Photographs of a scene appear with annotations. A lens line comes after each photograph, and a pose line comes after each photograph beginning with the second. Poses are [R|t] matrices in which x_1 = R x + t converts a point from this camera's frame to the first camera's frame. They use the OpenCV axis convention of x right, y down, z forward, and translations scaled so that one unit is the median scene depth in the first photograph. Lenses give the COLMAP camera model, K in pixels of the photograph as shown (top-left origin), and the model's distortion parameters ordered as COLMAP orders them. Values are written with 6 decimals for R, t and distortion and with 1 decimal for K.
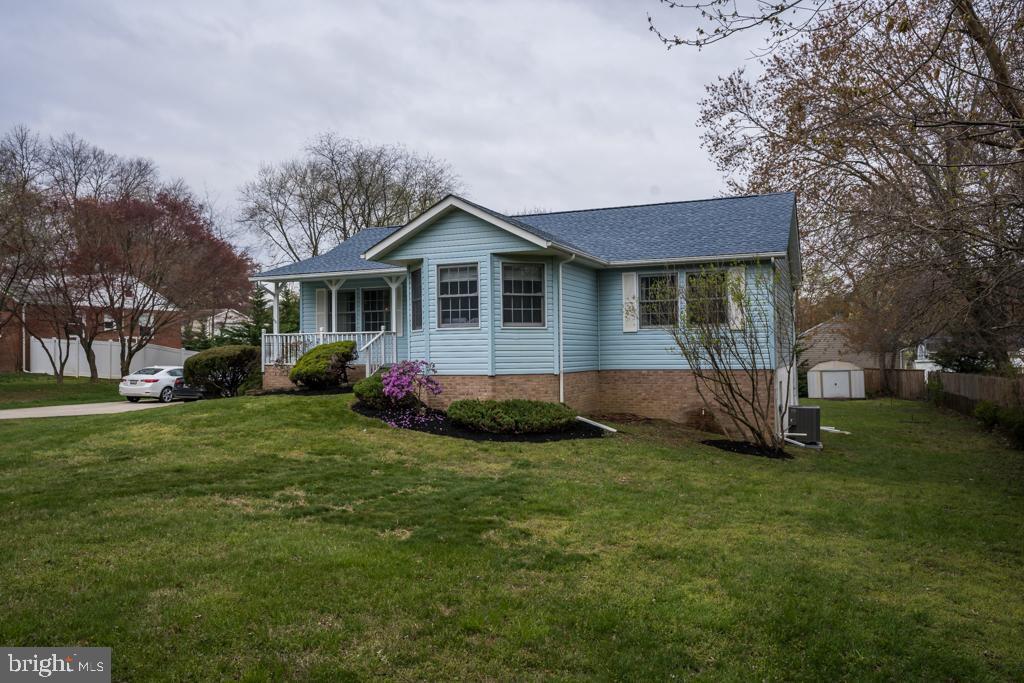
lens RADIAL K [[770.4, 0, 512.0], [0, 770.4, 341.5], [0, 0, 1]] dist [-0.011287, -0.003581]
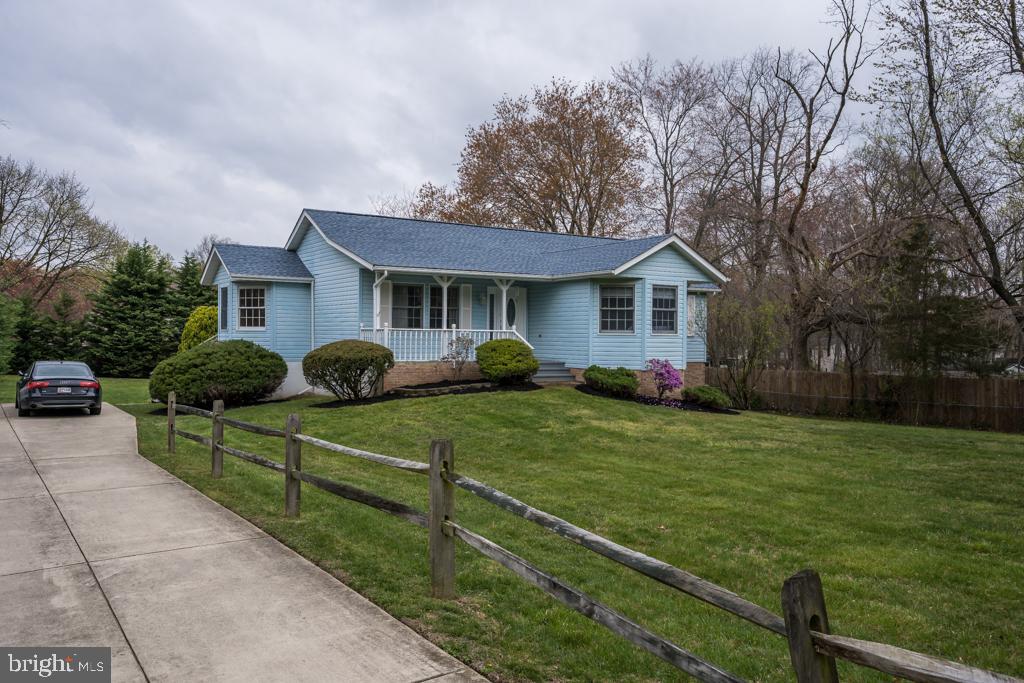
lens RADIAL K [[770.4, 0, 512.0], [0, 770.4, 341.5], [0, 0, 1]] dist [-0.011287, -0.003581]
pose [[0.565162, 0.008554, 0.824935, -1.302926], [-0.028838, 0.999540, 0.009392, -0.008732], [-0.824476, -0.029097, 0.565149, 0.459167]]
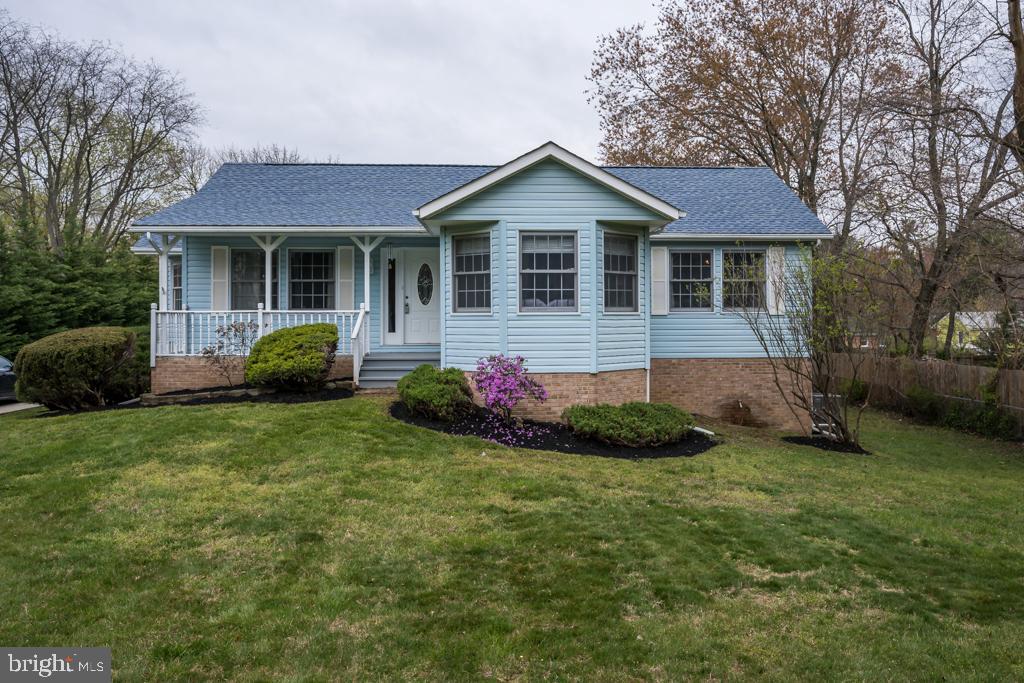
lens RADIAL K [[855.2, 0, 513.6], [0, 855.2, 310.9], [0, 0, 1]] dist [-0.000829, 0.000024]
pose [[0.895234, 0.008839, 0.445509, -0.483066], [-0.013618, 0.999879, 0.007529, -0.025183], [-0.445388, -0.012807, 0.895246, 0.236318]]
